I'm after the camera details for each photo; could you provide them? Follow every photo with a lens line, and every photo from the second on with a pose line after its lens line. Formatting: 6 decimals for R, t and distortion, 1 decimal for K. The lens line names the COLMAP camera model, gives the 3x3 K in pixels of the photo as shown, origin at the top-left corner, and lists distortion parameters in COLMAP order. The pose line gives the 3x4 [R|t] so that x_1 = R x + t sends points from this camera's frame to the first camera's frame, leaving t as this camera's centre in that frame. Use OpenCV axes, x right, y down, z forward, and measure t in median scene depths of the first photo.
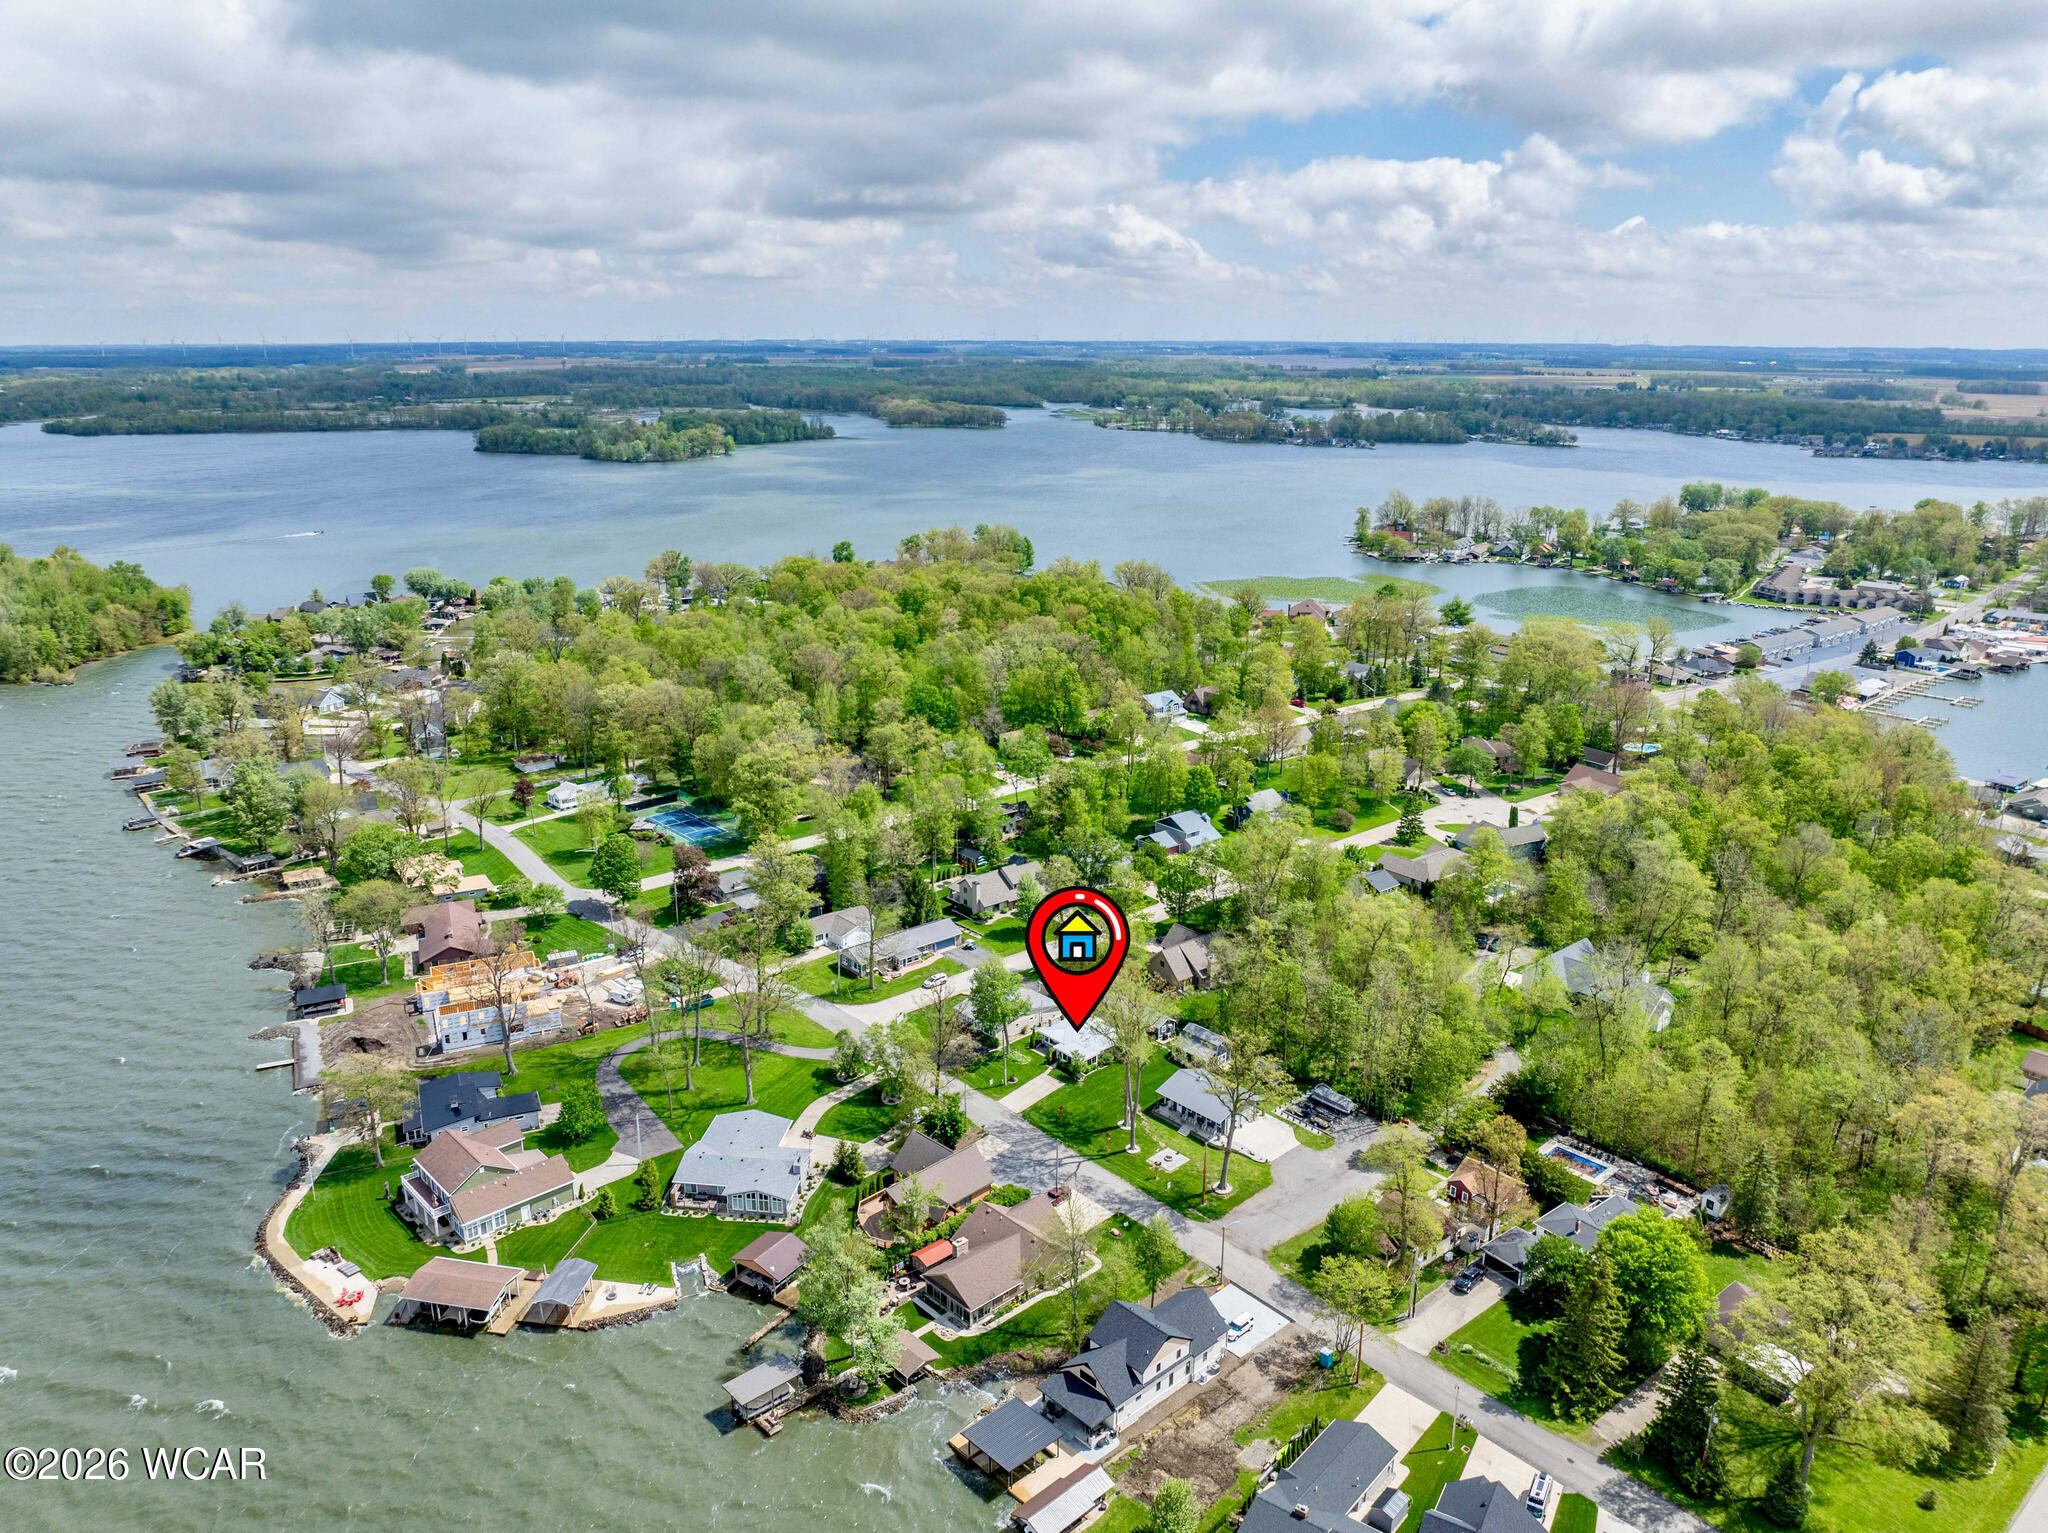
lens RADIAL K [[1409.1, 0, 1024.0], [0, 1409.1, 766.5], [0, 0, 1]] dist [-0.002291, 0.002967]
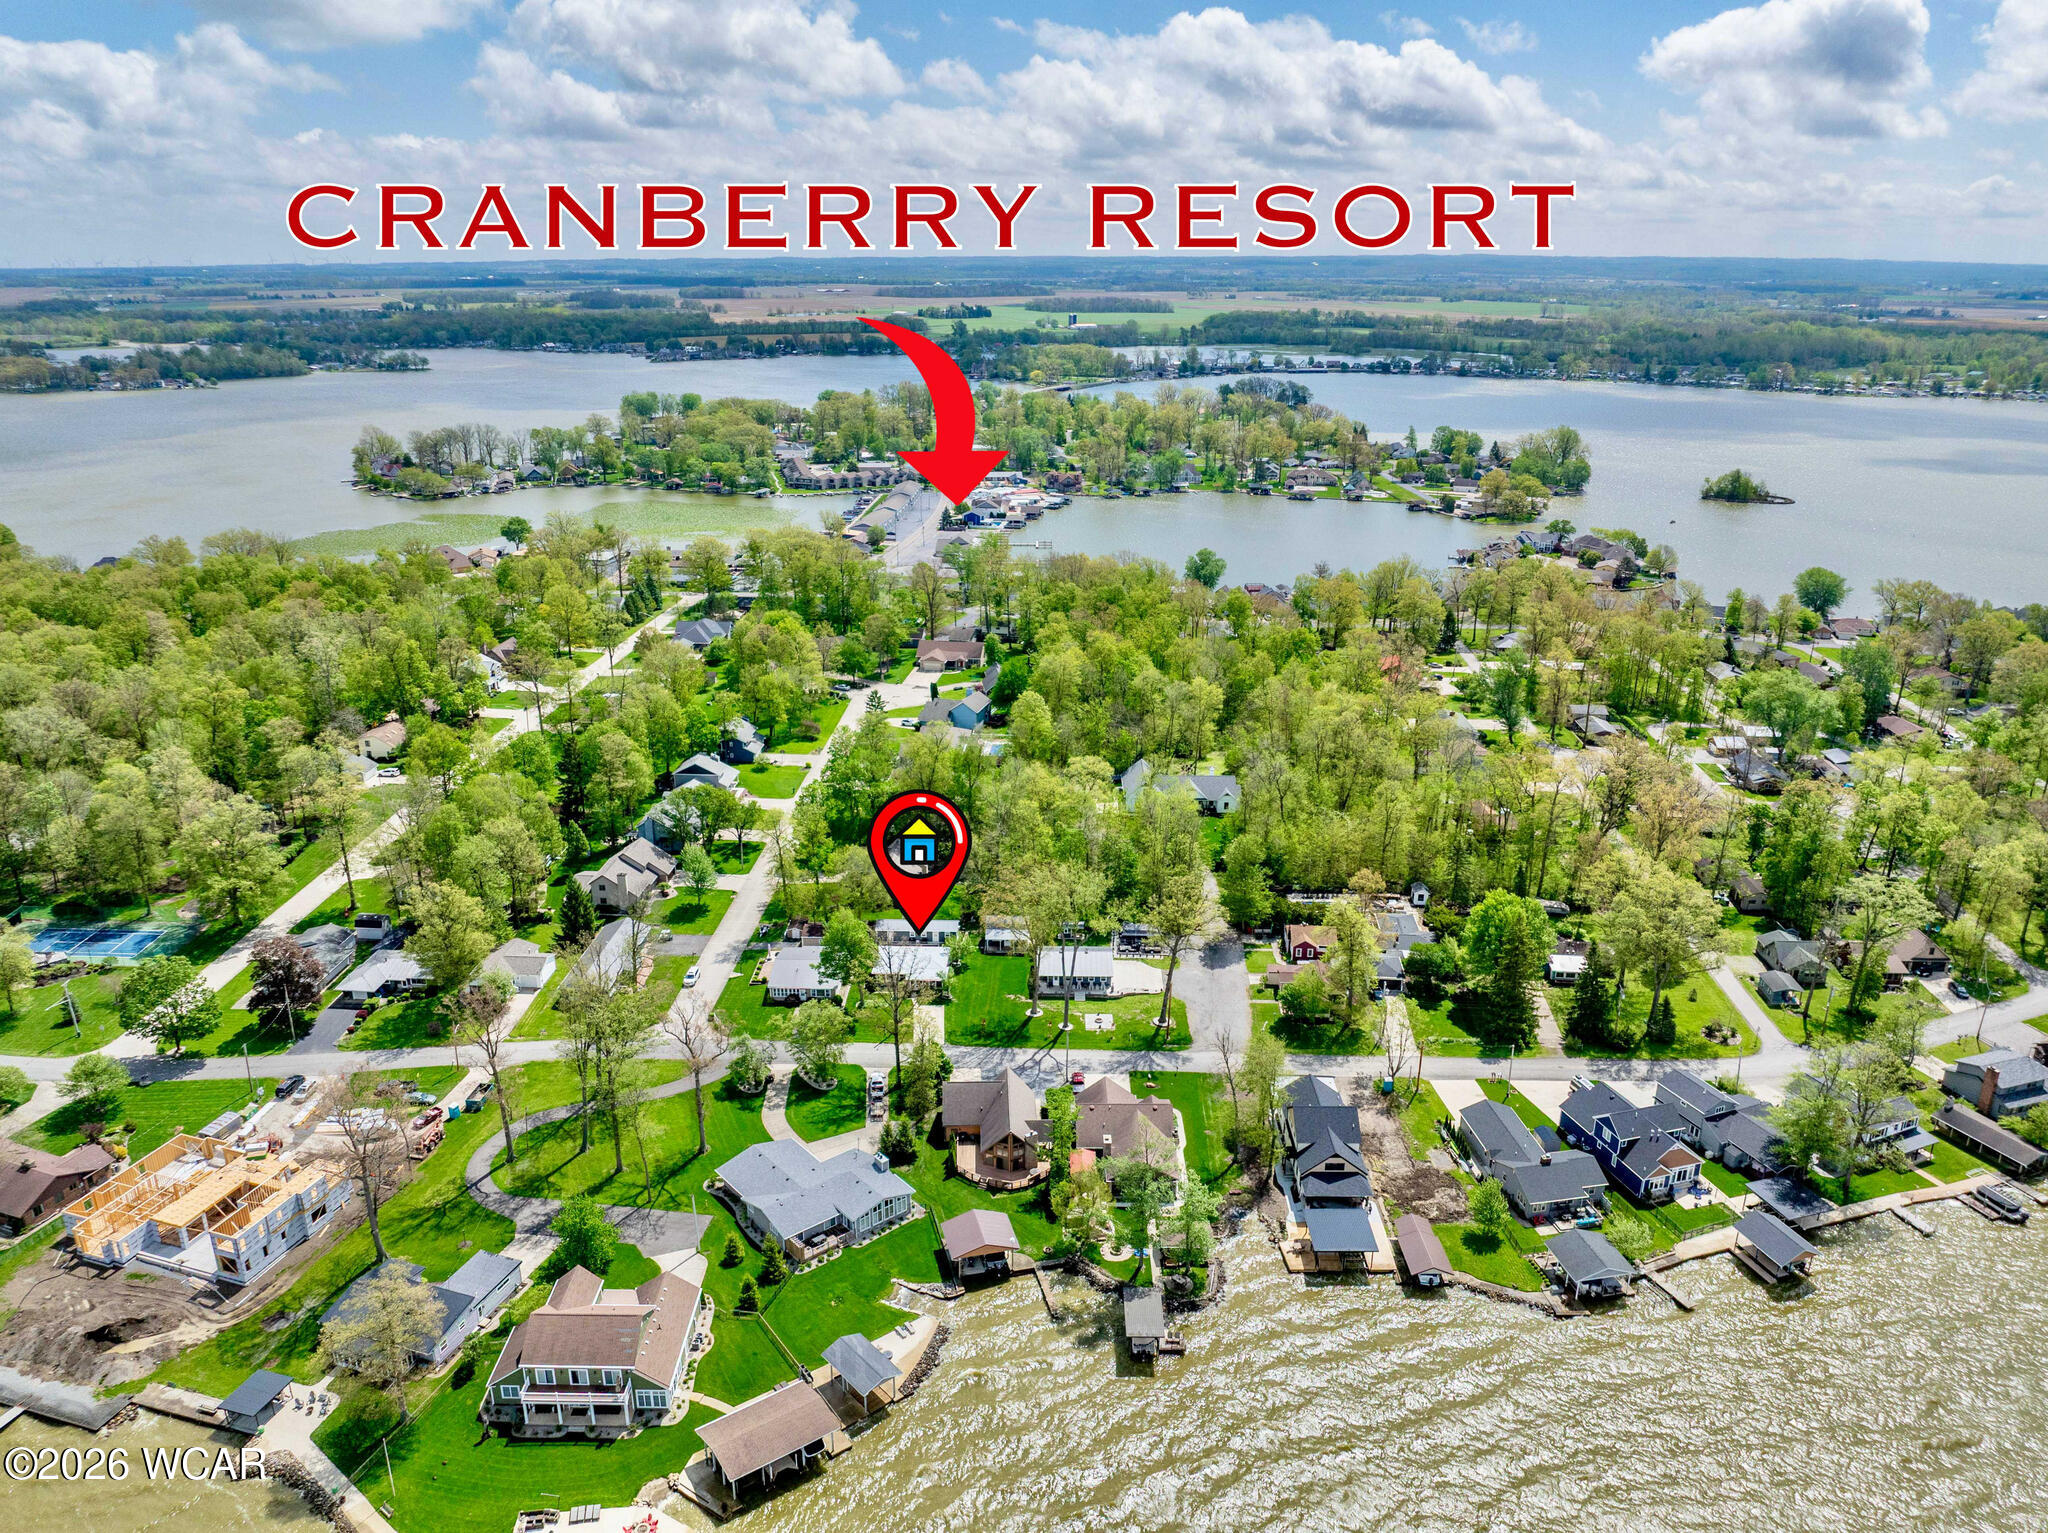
lens RADIAL K [[1477.4, 0, 1024.0], [0, 1477.4, 766.5], [0, 0, 1]] dist [0.006524, 0.002781]
pose [[0.706478, -0.250185, 0.662039, -0.141845], [0.225258, 0.966276, 0.124778, -0.012690], [-0.670930, 0.060977, 0.739009, 0.048121]]
